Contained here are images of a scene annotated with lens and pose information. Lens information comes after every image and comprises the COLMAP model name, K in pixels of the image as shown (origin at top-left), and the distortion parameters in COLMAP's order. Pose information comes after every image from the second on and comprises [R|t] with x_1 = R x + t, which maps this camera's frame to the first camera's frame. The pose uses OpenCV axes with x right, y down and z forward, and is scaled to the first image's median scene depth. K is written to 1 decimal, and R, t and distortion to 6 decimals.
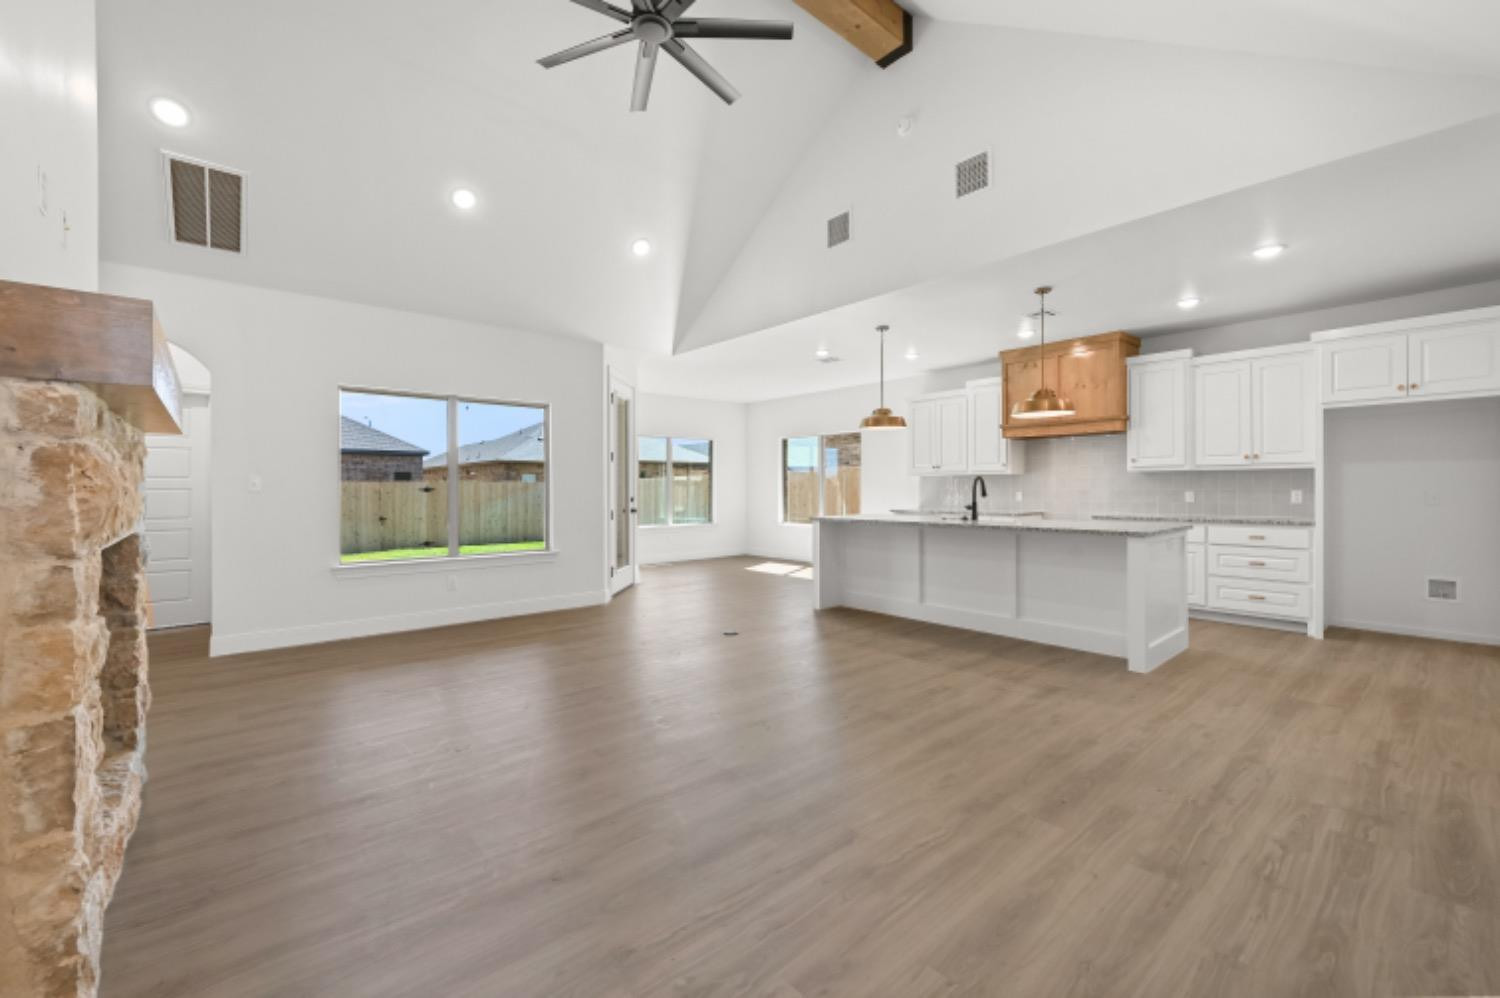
lens RADIAL K [[611.8, 0, 752.6], [0, 611.8, 492.4], [0, 0, 1]] dist [-0.001725, 0.000409]
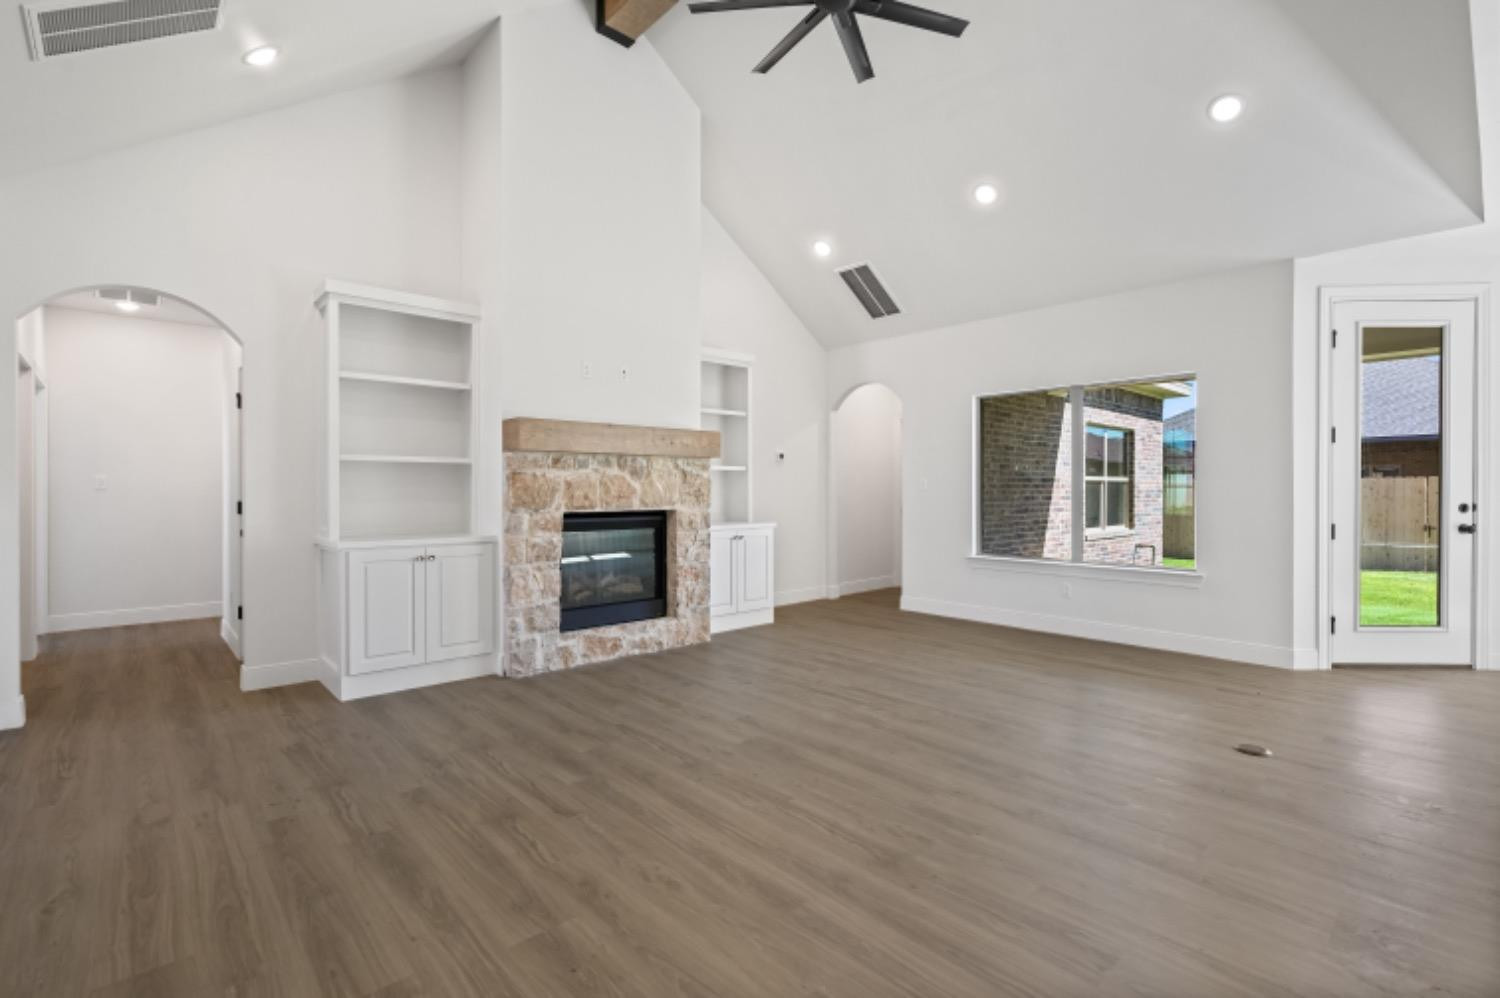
lens RADIAL K [[684.9, 0, 747.6], [0, 684.9, 493.6], [0, 0, 1]] dist [-0.002782, 0.000418]
pose [[0.030824, 0.008450, -0.999489, 0.798459], [-0.004564, 0.999955, 0.008313, -0.003883], [0.999514, 0.004305, 0.030862, 0.750294]]
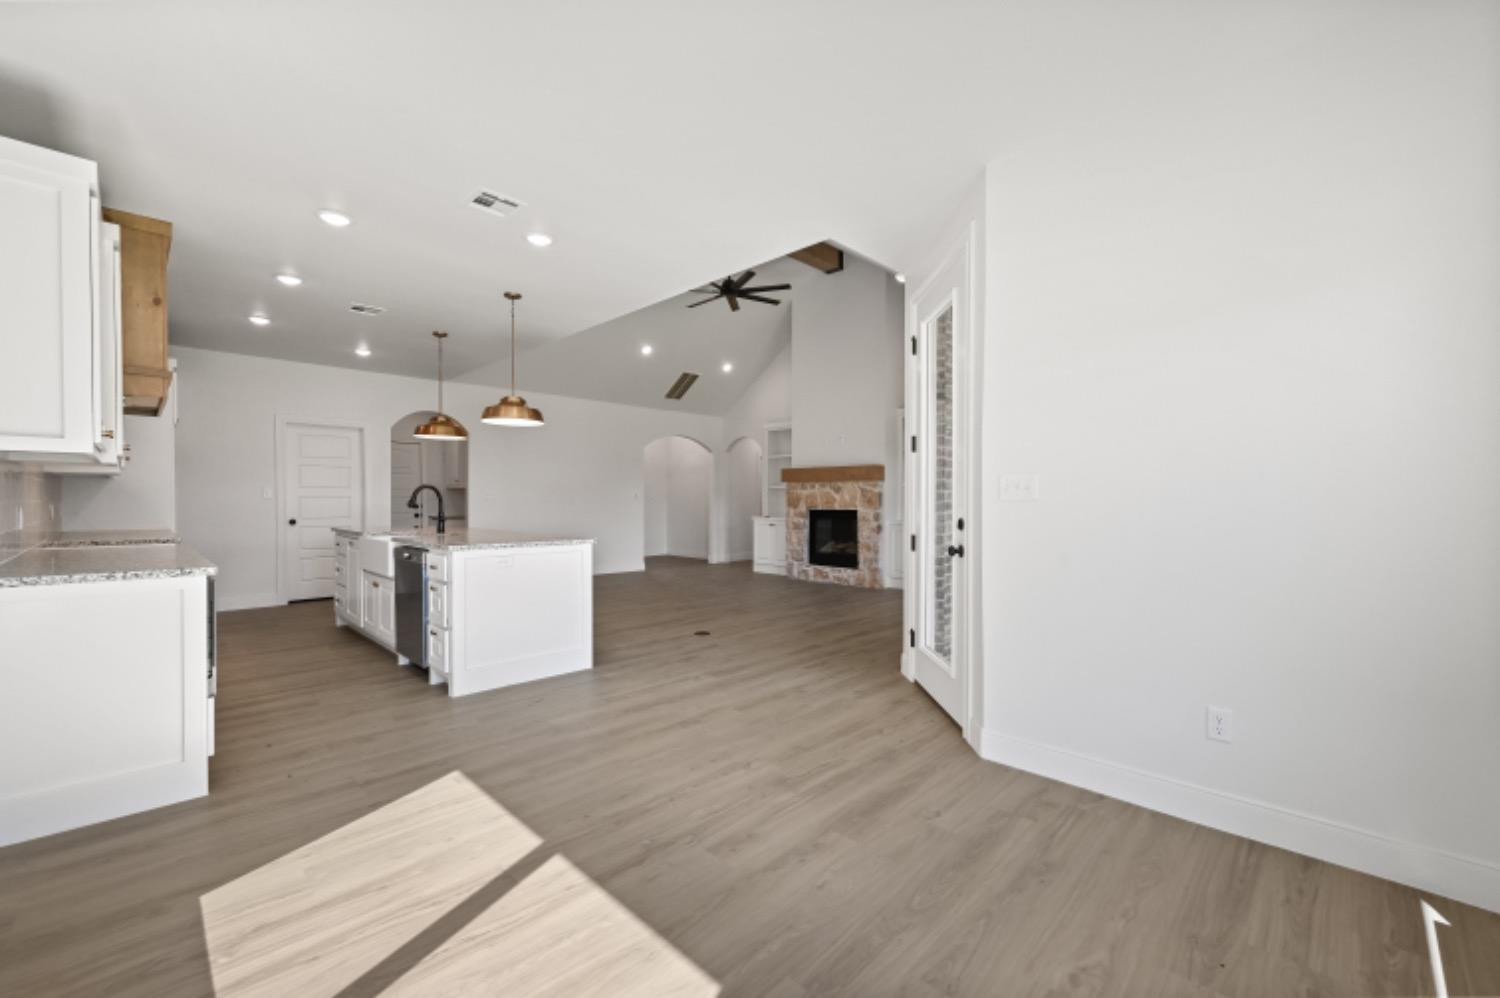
lens RADIAL K [[611.8, 0, 749.8], [0, 611.8, 511.9], [0, 0, 1]] dist [-0.001725, 0.000409]
pose [[-0.996038, 0.004545, -0.088809, 0.002461], [0.001920, 0.999560, 0.029615, -0.019162], [0.088904, 0.029327, -0.995608, 2.827385]]
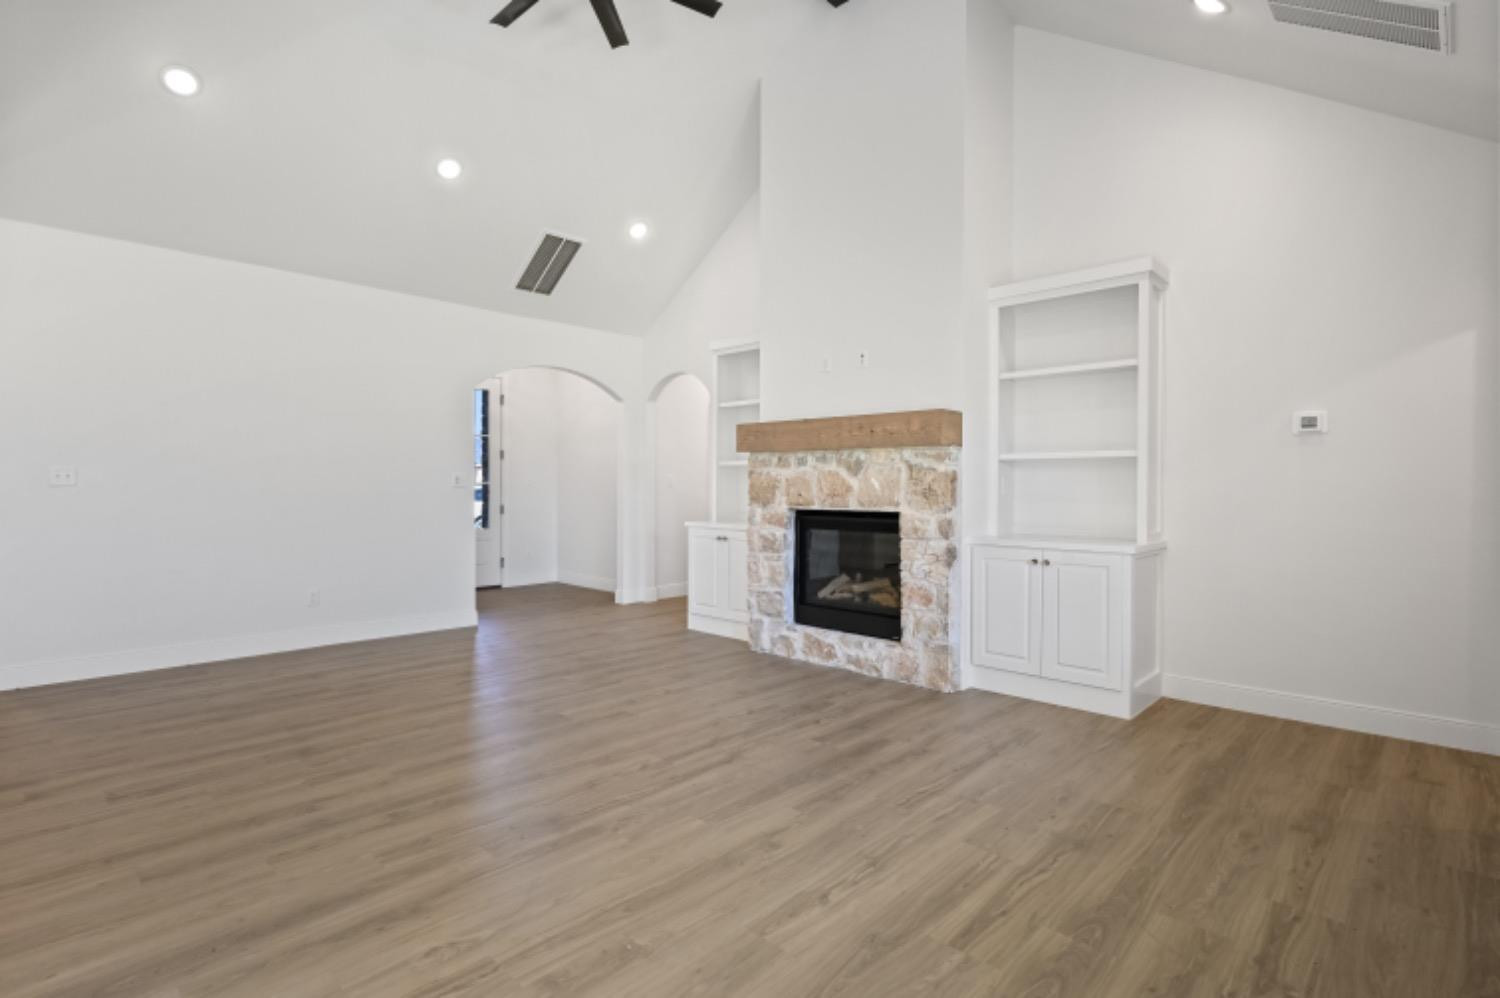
lens RADIAL K [[730.2, 0, 746.7], [0, 730.2, 494.1], [0, 0, 1]] dist [-0.000762, -0.000182]
pose [[-0.994569, 0.001343, -0.104071, -0.212324], [-0.000600, 0.999826, 0.018632, -0.010602], [0.104078, 0.018593, -0.994395, 1.805526]]
